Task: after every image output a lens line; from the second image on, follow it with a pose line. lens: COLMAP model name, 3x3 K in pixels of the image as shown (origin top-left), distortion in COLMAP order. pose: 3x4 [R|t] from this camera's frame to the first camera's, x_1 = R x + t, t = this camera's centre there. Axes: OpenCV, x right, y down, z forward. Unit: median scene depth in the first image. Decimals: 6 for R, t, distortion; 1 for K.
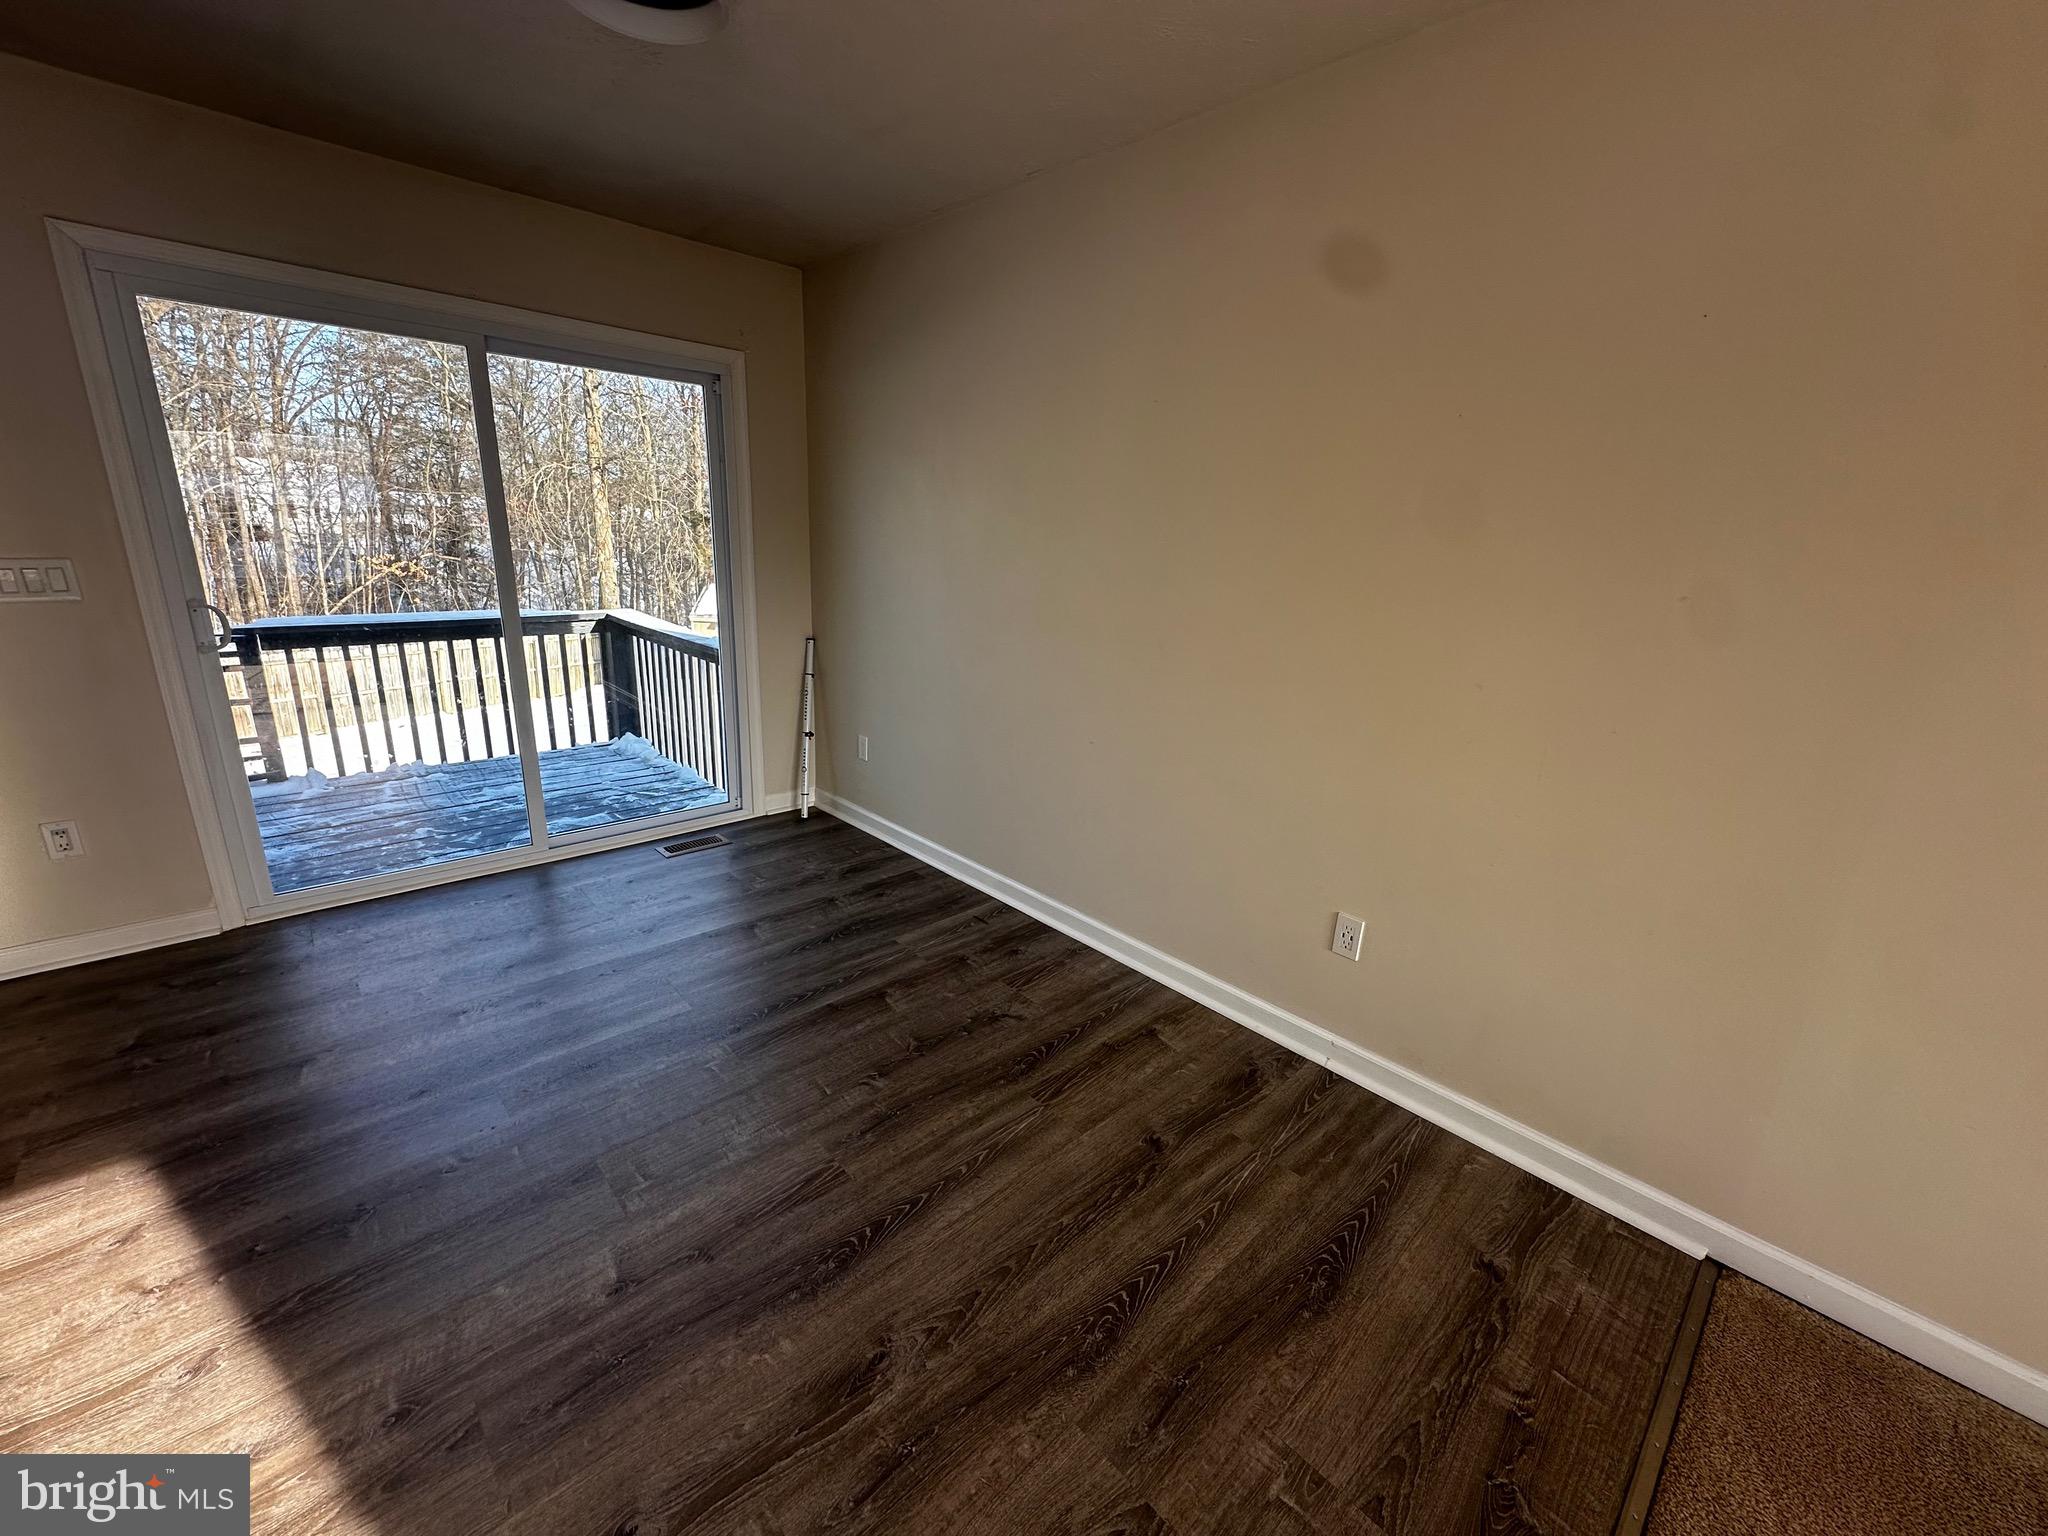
lens RADIAL K [[811.8, 0, 1036.5], [0, 811.8, 769.3], [0, 0, 1]] dist [-0.003780, 0.001035]
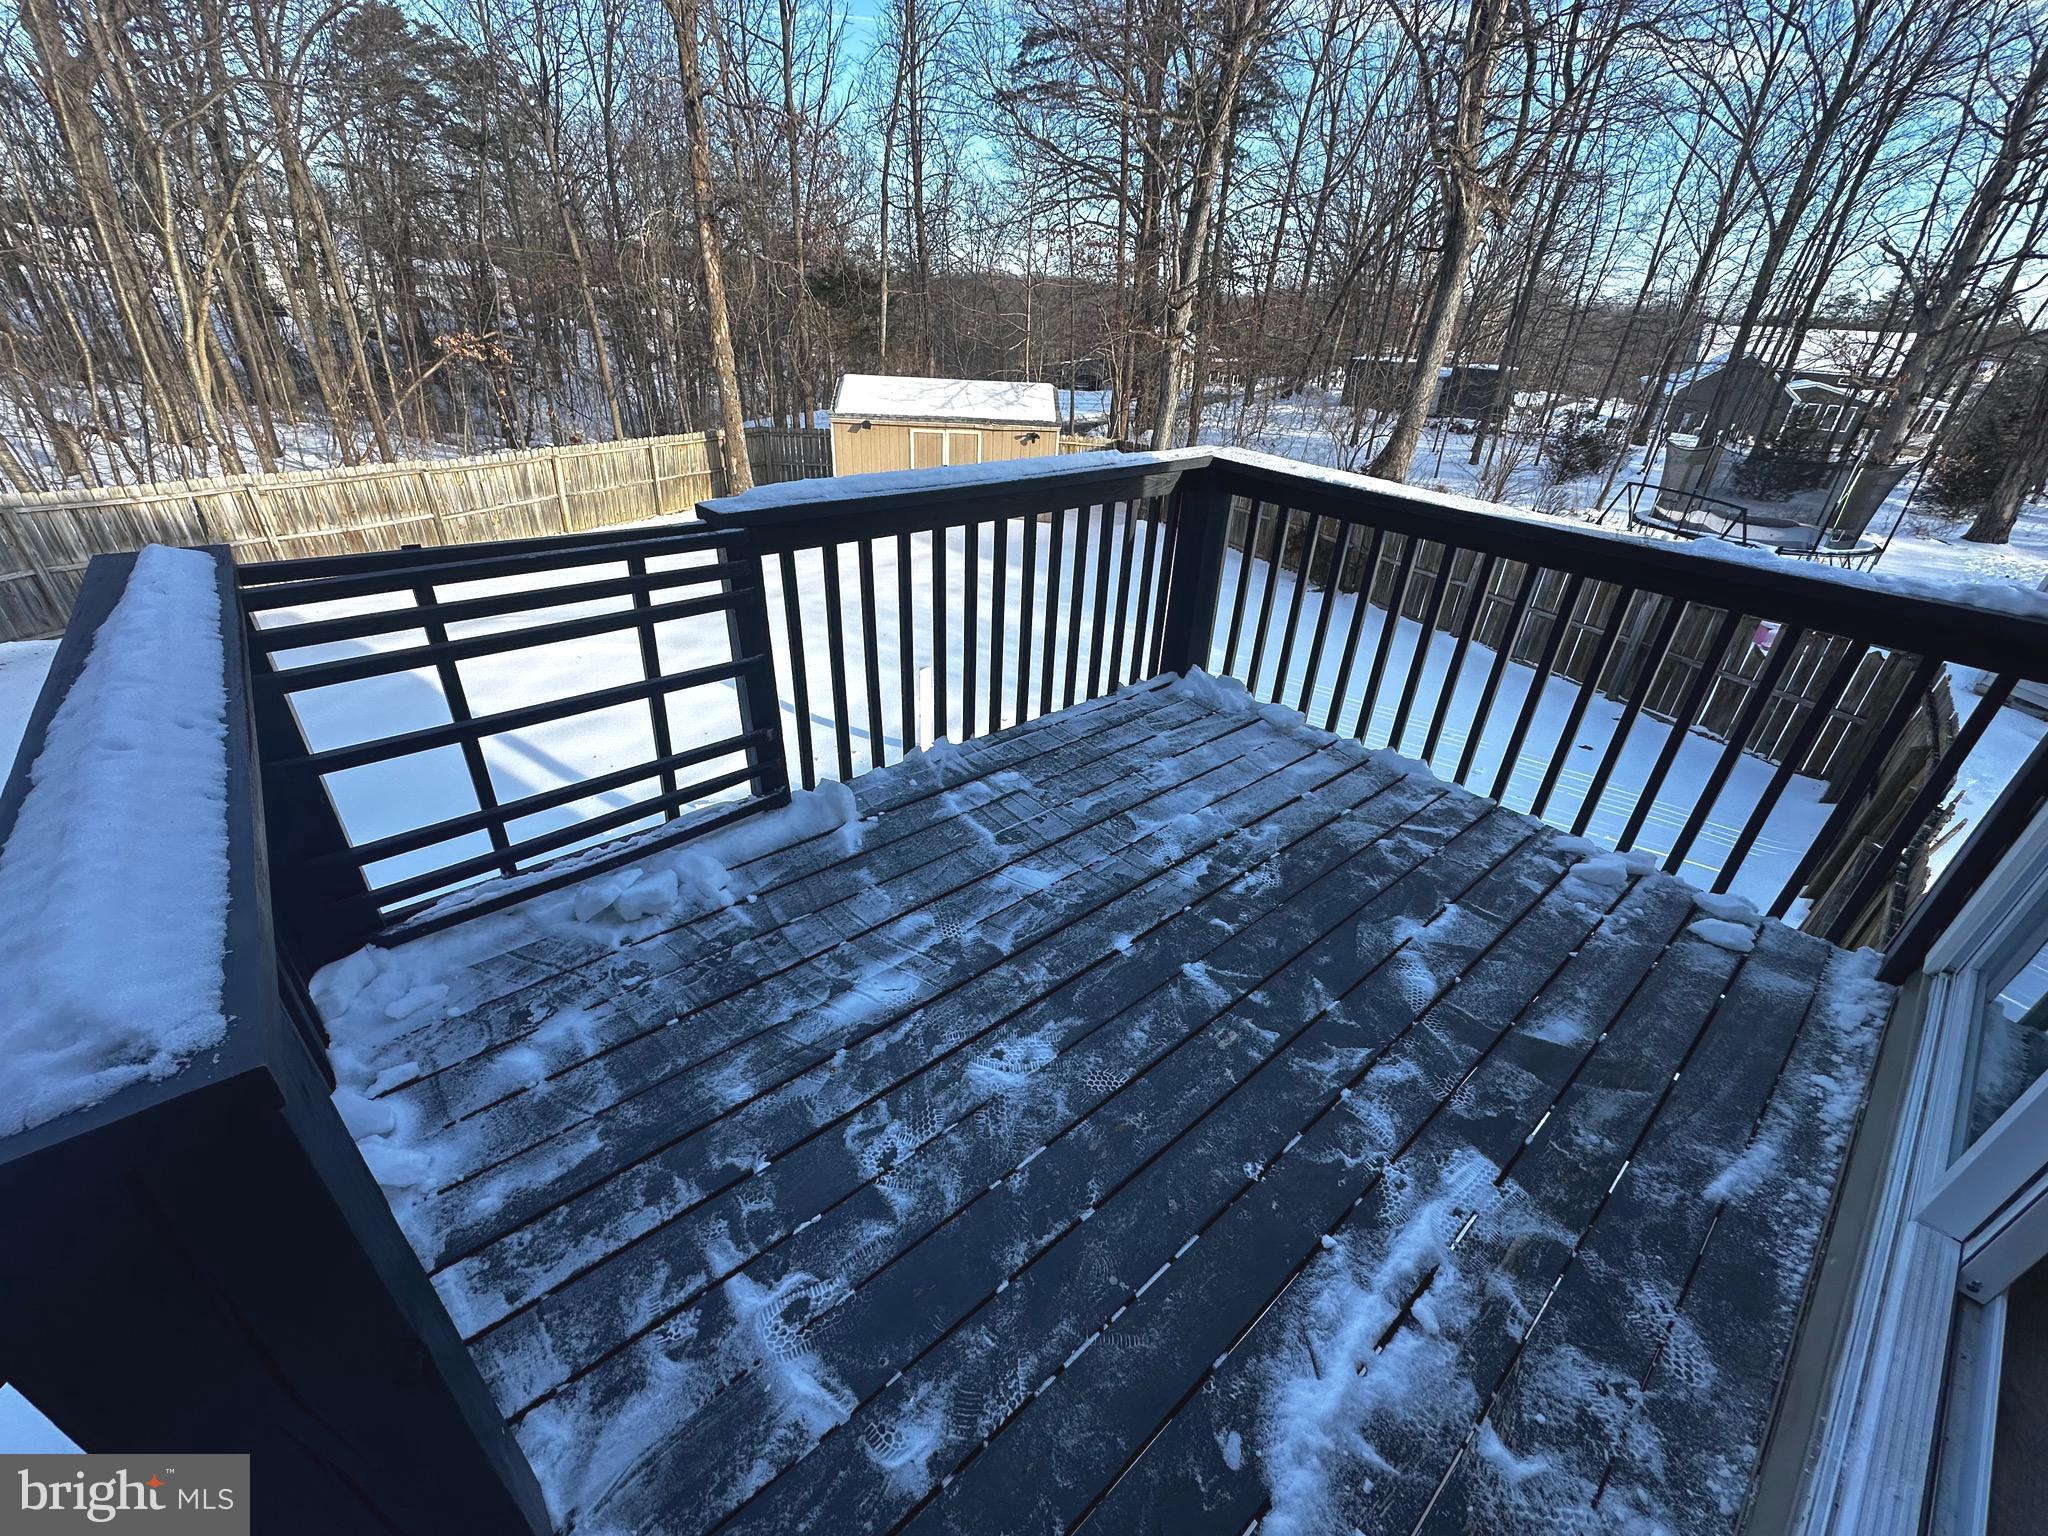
lens RADIAL K [[811.8, 0, 1019.8], [0, 811.8, 782.3], [0, 0, 1]] dist [-0.003780, 0.001035]
pose [[0.998043, 0.036045, -0.051102, -0.836409], [-0.022932, 0.971195, 0.237180, -0.139120], [0.058179, -0.235544, 0.970121, 0.562999]]
